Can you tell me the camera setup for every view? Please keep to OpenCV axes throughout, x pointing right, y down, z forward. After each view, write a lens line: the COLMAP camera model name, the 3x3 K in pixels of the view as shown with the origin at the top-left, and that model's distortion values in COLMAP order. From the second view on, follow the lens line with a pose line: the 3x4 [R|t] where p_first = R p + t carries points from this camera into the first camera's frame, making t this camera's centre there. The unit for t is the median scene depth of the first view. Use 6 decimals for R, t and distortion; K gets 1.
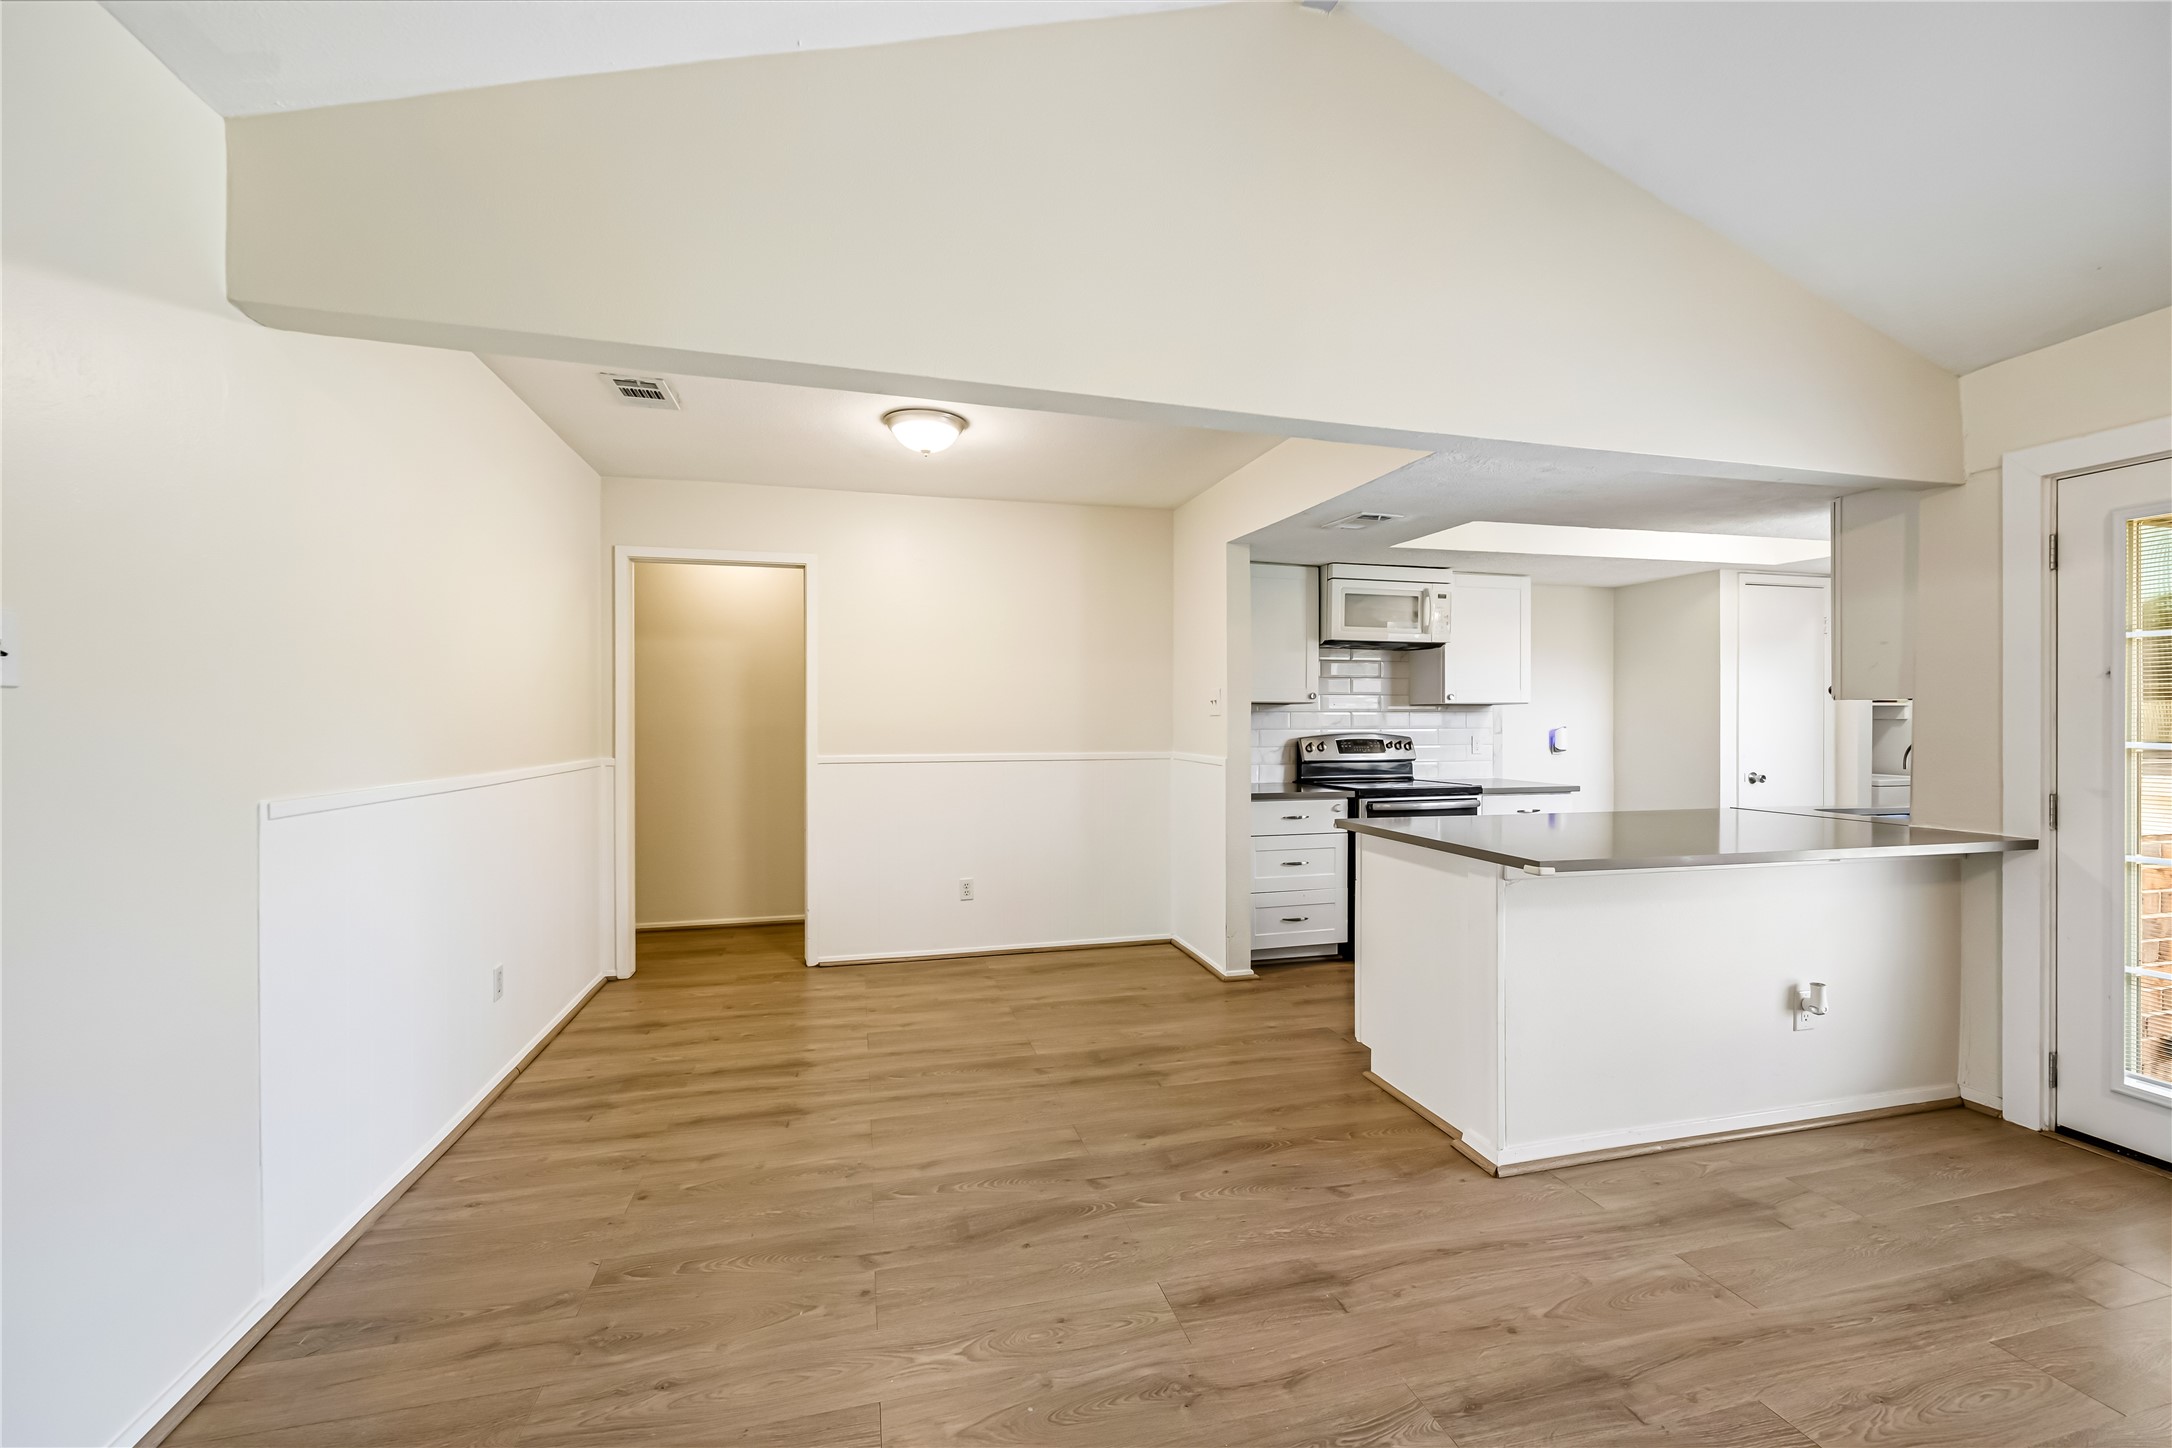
lens RADIAL K [[867.6, 0, 1081.2], [0, 867.6, 723.0], [0, 0, 1]] dist [-0.002994, 0.000902]
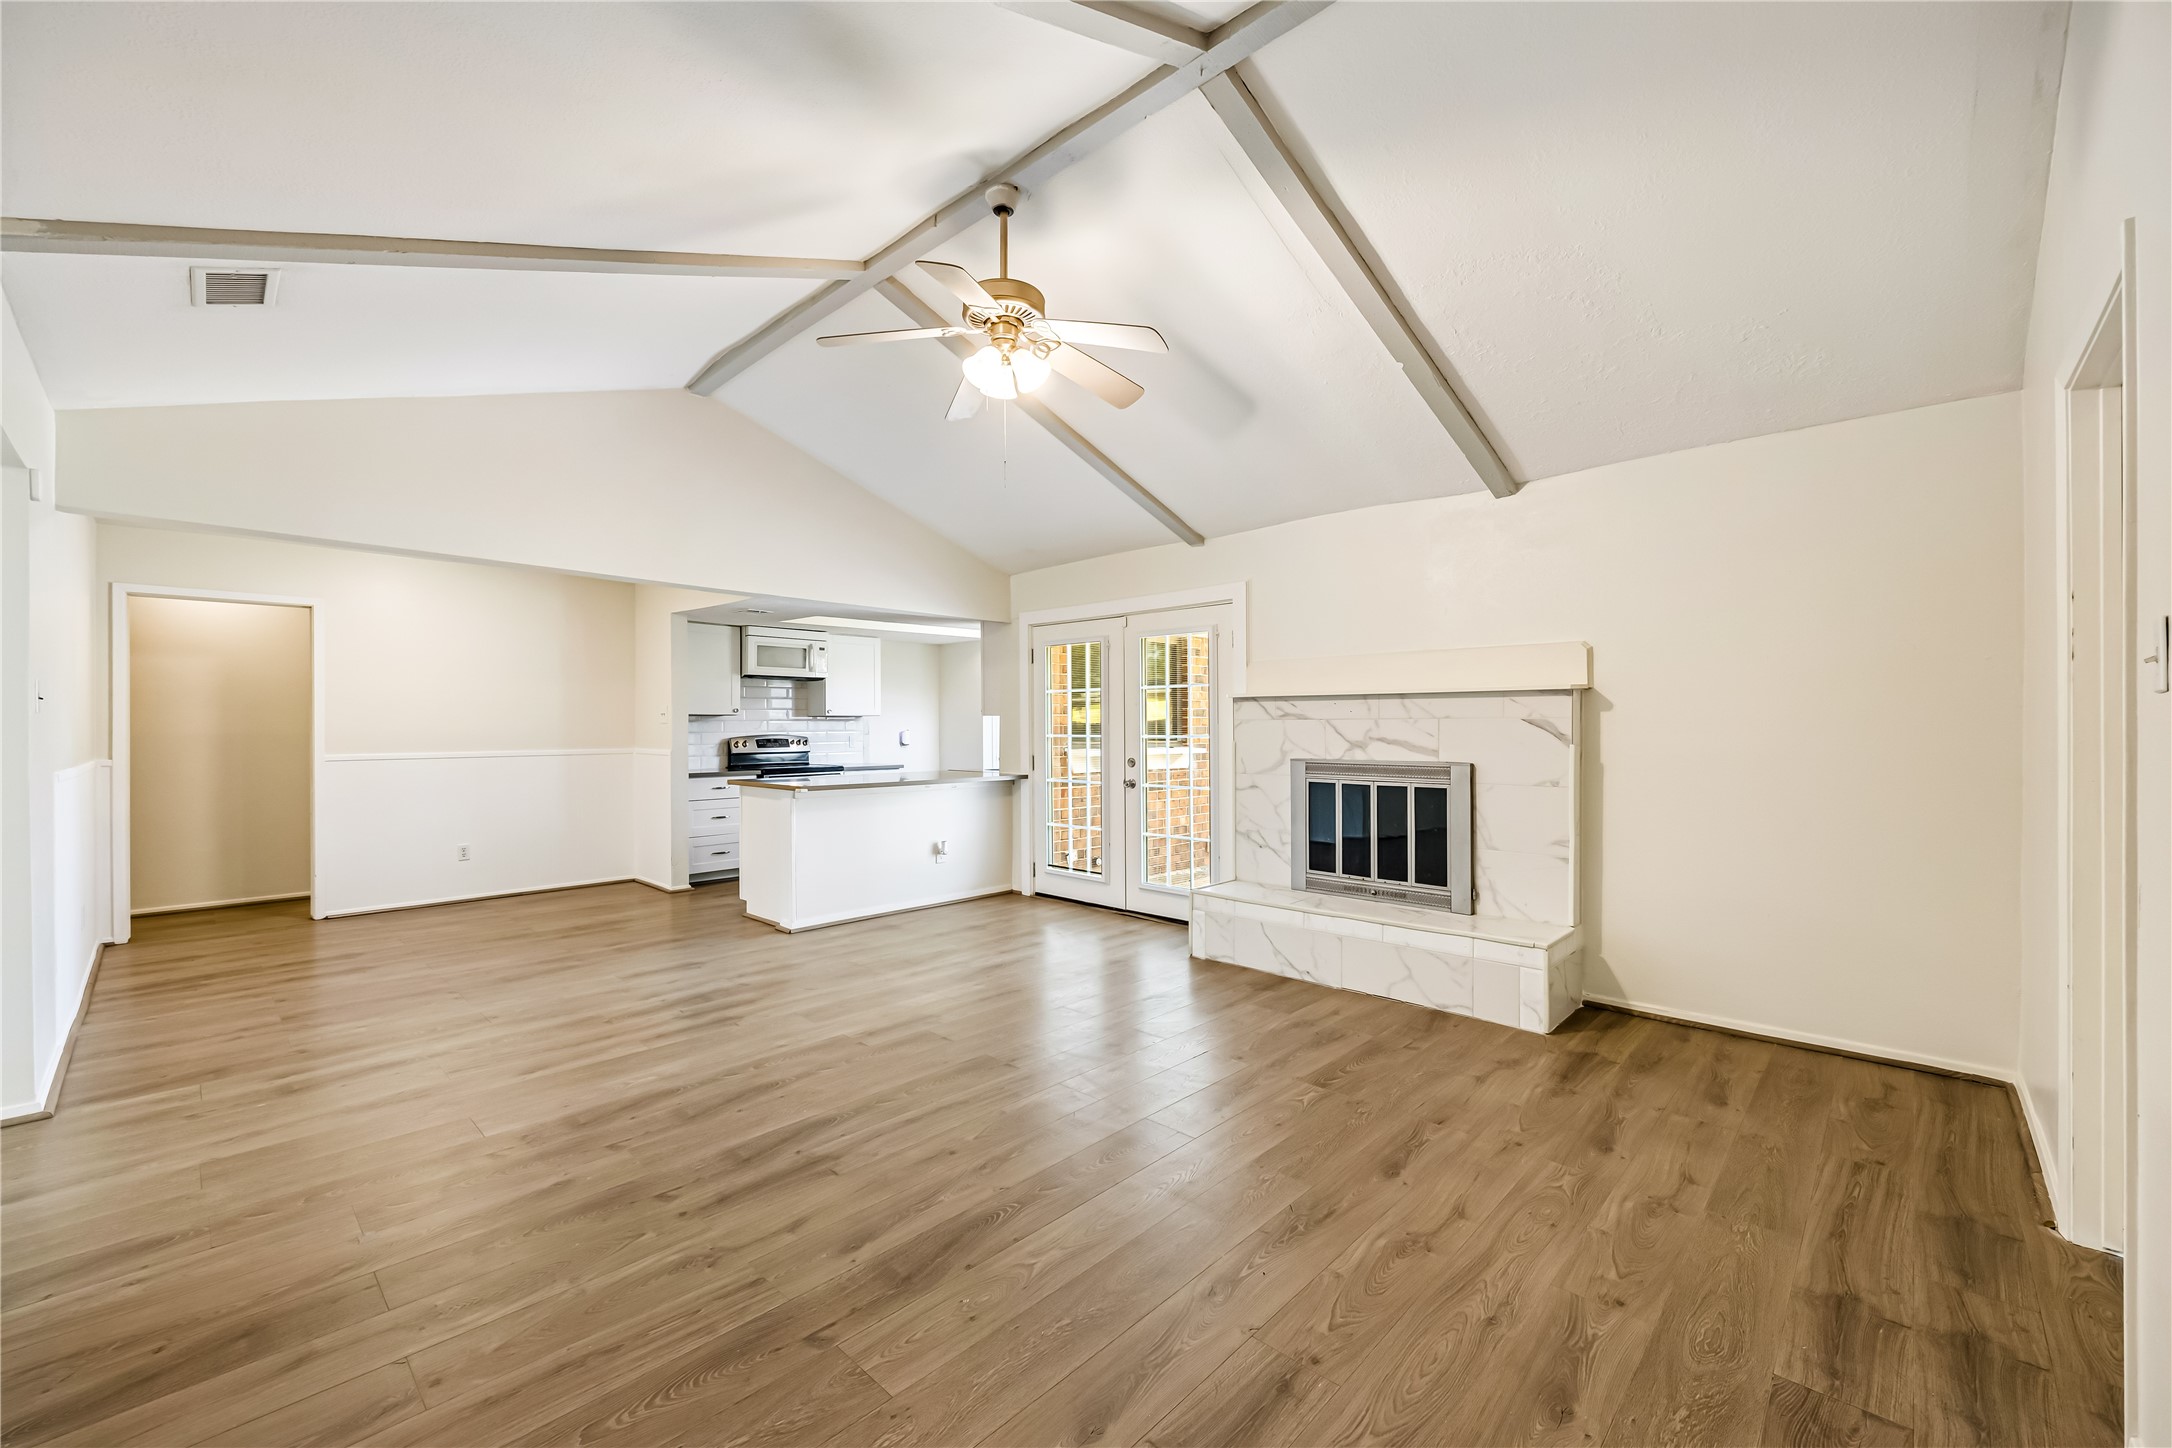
lens RADIAL K [[867.6, 0, 1076.5], [0, 867.6, 725.9], [0, 0, 1]] dist [-0.002994, 0.000902]
pose [[0.851297, -0.003146, 0.524674, -0.026545], [0.005354, 0.999982, -0.002692, 0.003550], [-0.524656, 0.005100, 0.851299, -0.633086]]
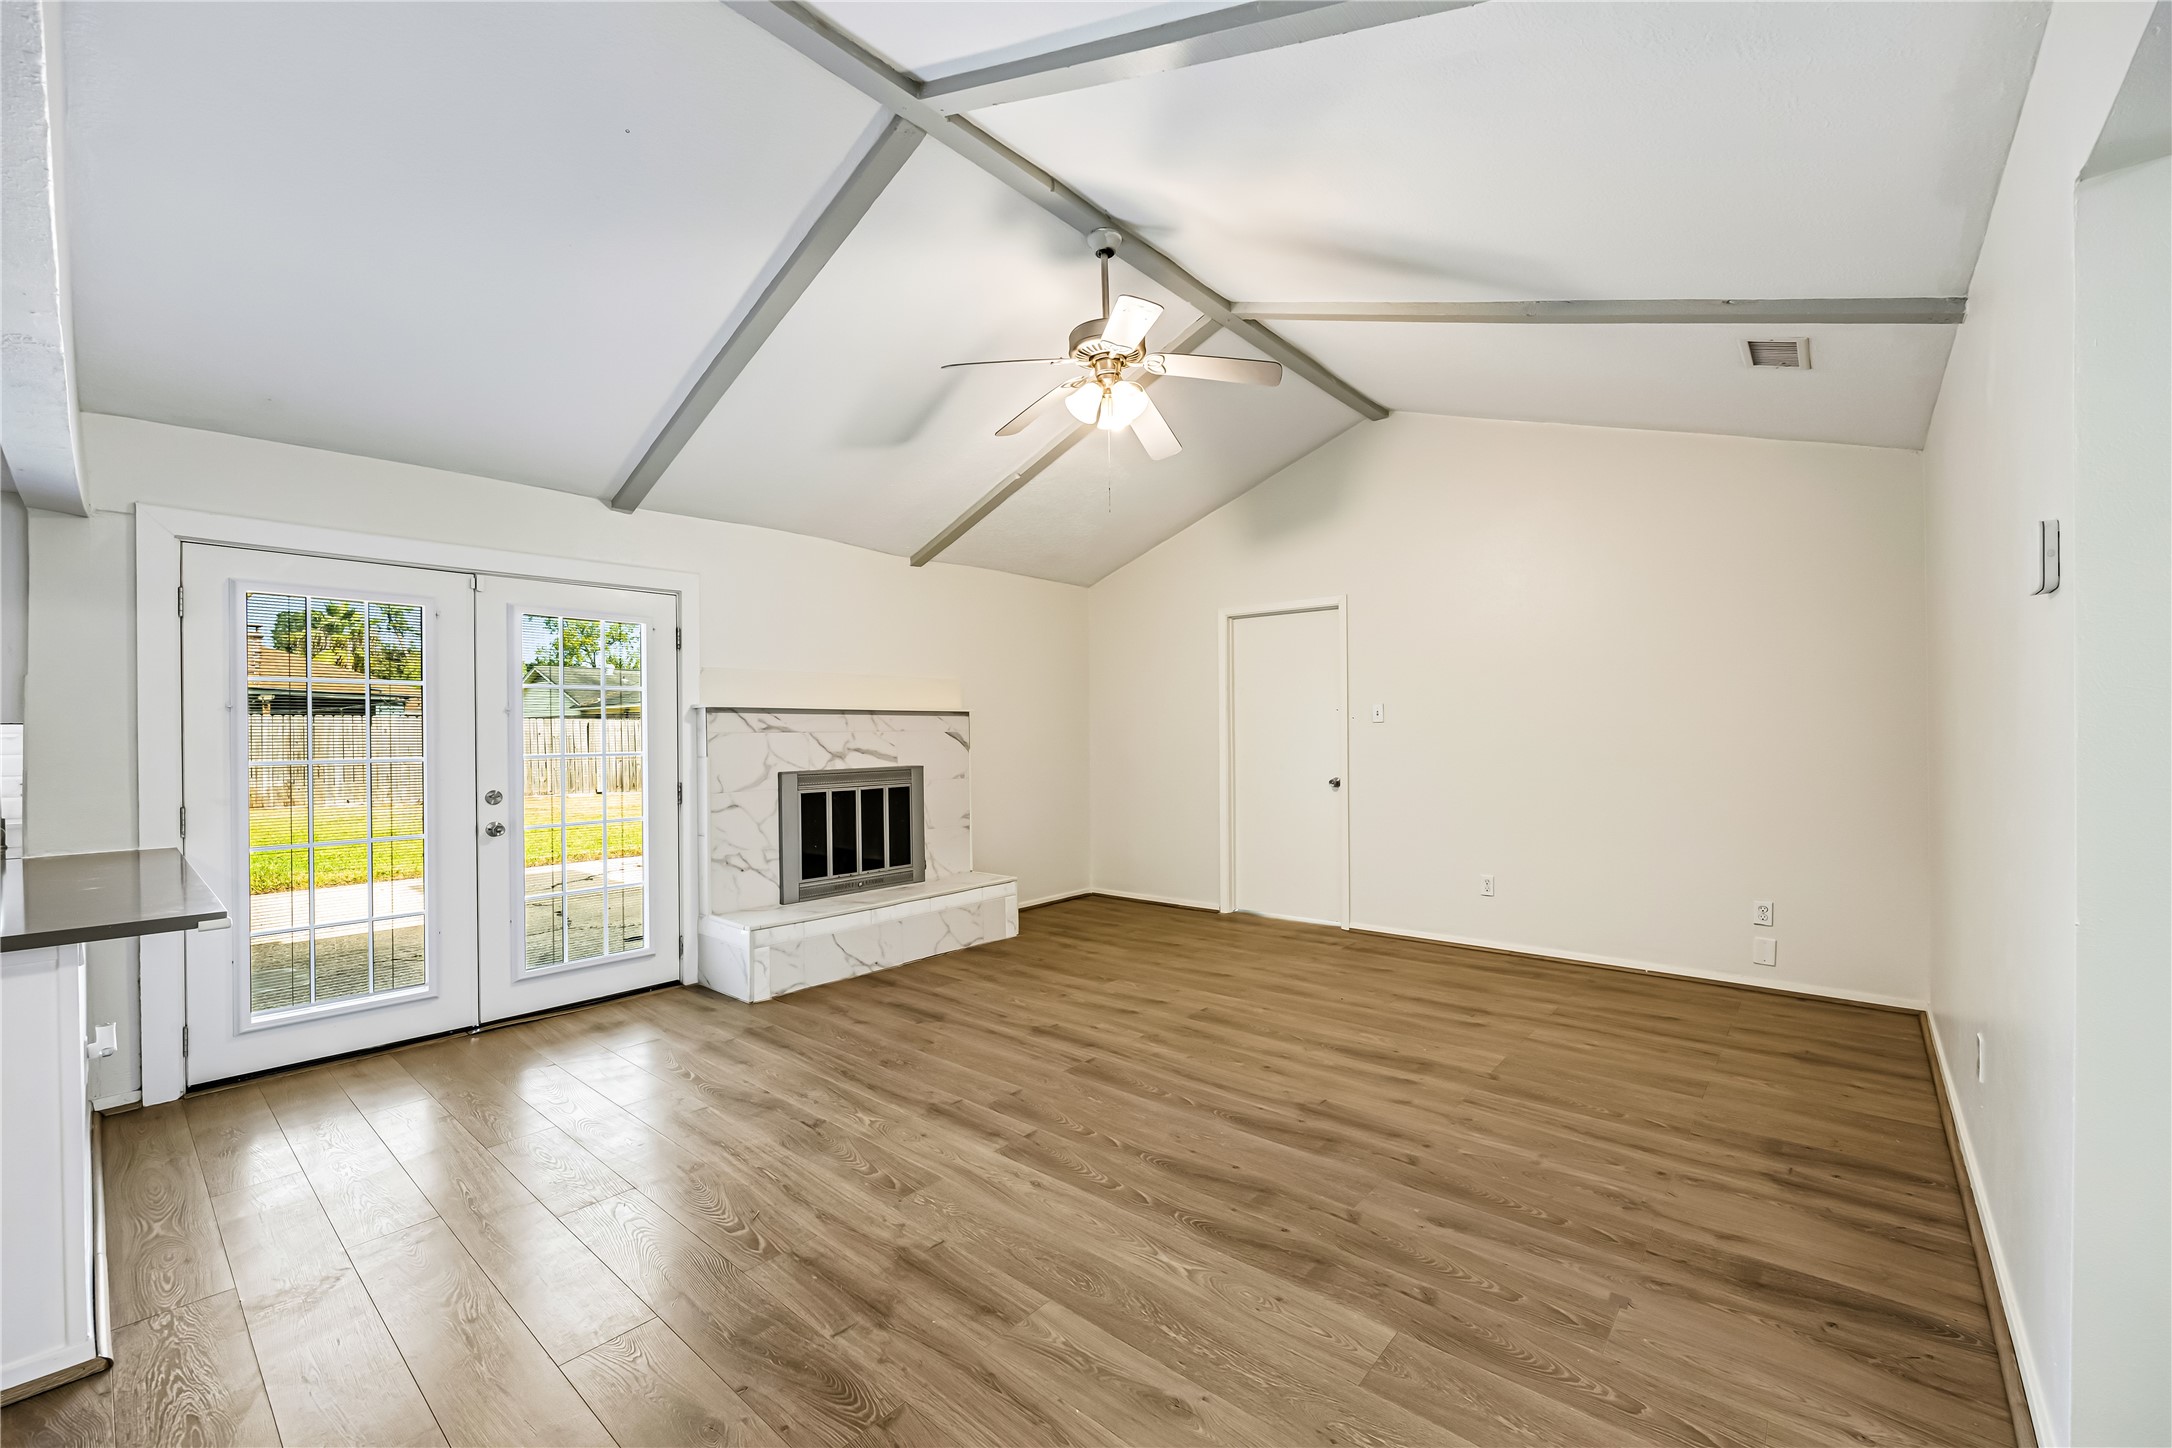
lens RADIAL K [[867.6, 0, 1077.0], [0, 867.6, 740.6], [0, 0, 1]] dist [-0.002994, 0.000902]
pose [[-0.558355, -0.001353, 0.829601, -0.294580], [0.014003, 0.999841, 0.011055, -0.001986], [-0.829484, 0.017790, -0.558247, 0.362714]]
